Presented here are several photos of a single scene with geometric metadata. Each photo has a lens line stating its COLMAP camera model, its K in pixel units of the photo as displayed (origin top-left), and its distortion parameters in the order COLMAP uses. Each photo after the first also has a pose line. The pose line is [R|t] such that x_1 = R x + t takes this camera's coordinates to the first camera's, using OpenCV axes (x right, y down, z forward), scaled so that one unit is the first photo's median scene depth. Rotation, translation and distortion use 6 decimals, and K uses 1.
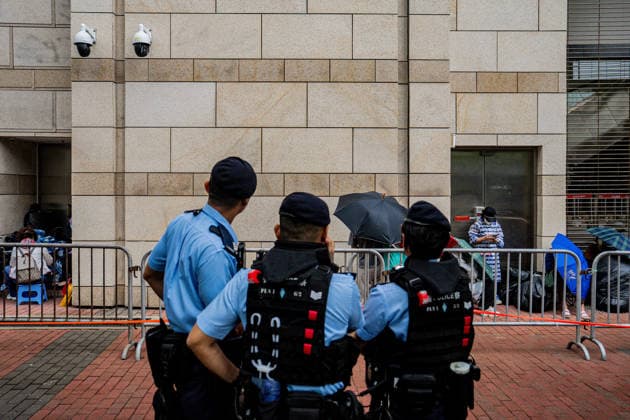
lens RADIAL K [[647.7, 0, 315.1], [0, 647.7, 198.5], [0, 0, 1]] dist [-0.008898, 0.195831]
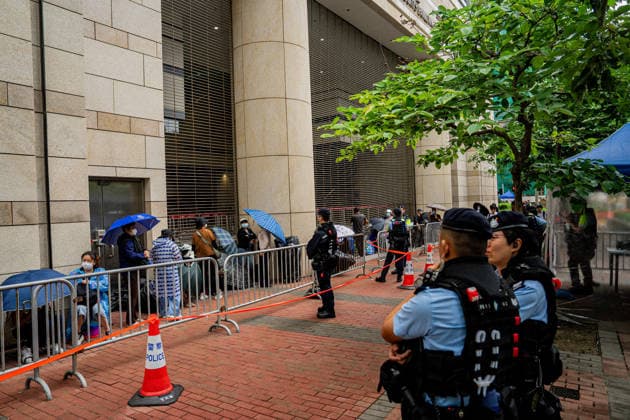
lens RADIAL K [[477.0, 0, 315.0], [0, 477.0, 210.0], [0, 0, 1]] dist [-0.004254, -0.003580]
pose [[0.533636, -0.027662, 0.845262, -0.274794], [0.044389, 0.999003, 0.004669, -0.010359], [-0.844548, 0.035029, 0.534332, 0.256806]]
